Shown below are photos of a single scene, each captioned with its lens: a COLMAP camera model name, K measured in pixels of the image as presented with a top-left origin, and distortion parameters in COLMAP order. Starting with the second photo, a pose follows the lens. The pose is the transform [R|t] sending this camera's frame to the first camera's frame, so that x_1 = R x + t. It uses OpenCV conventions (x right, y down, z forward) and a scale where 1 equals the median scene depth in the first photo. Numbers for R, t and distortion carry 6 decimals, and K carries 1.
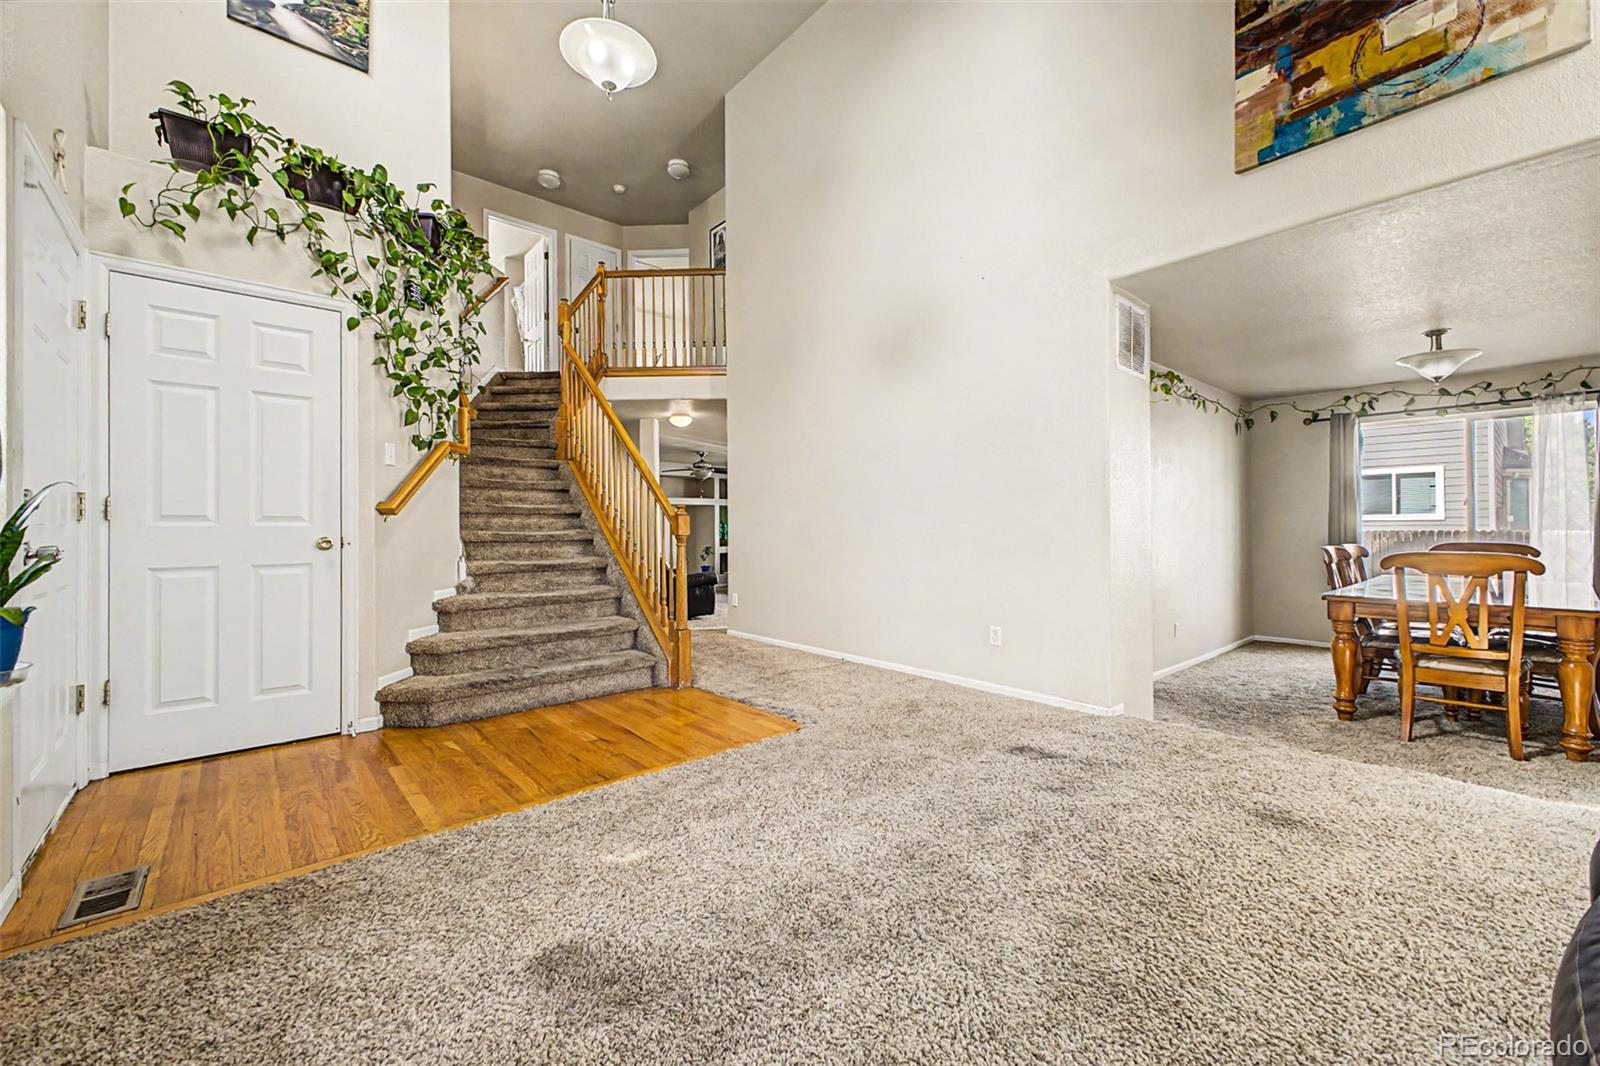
lens RADIAL K [[632.2, 0, 808.6], [0, 632.2, 529.4], [0, 0, 1]] dist [0.000842, 0.000102]
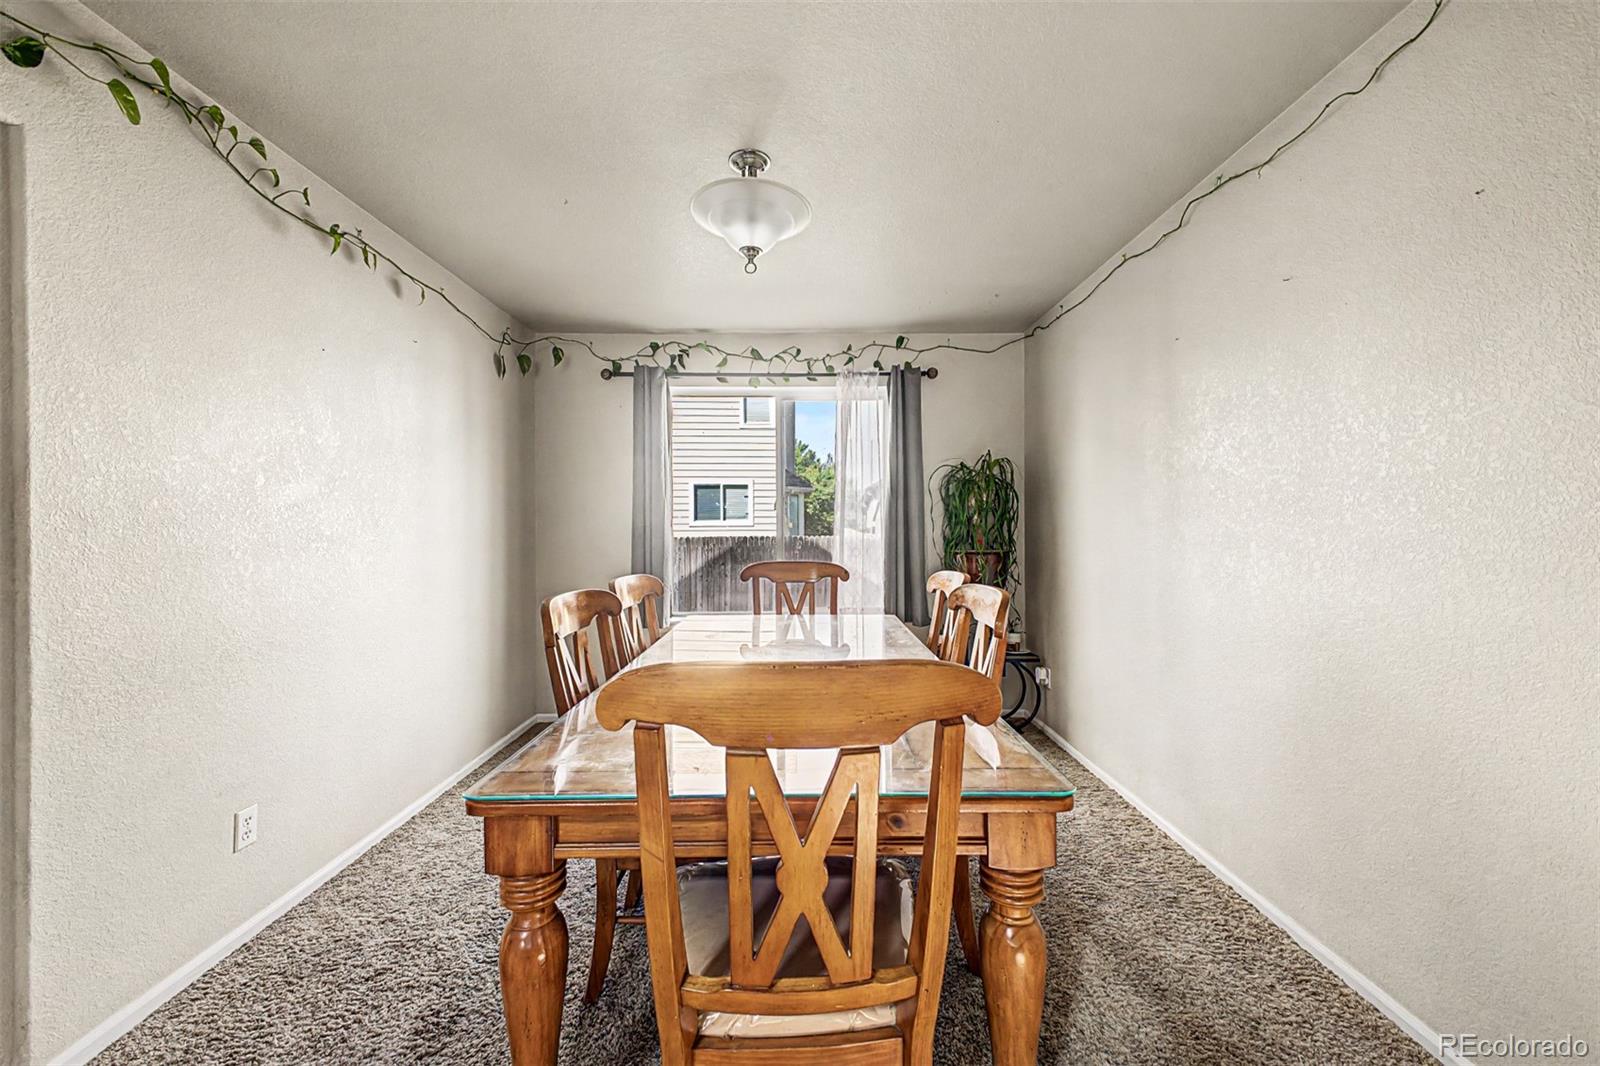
lens RADIAL K [[632.2, 0, 808.6], [0, 632.2, 529.4], [0, 0, 1]] dist [0.000842, 0.000102]
pose [[0.639921, 0.003703, 0.768432, 0.457112], [-0.001371, 0.999992, -0.003677, -0.010641], [-0.768439, 0.001299, 0.639921, 0.461125]]
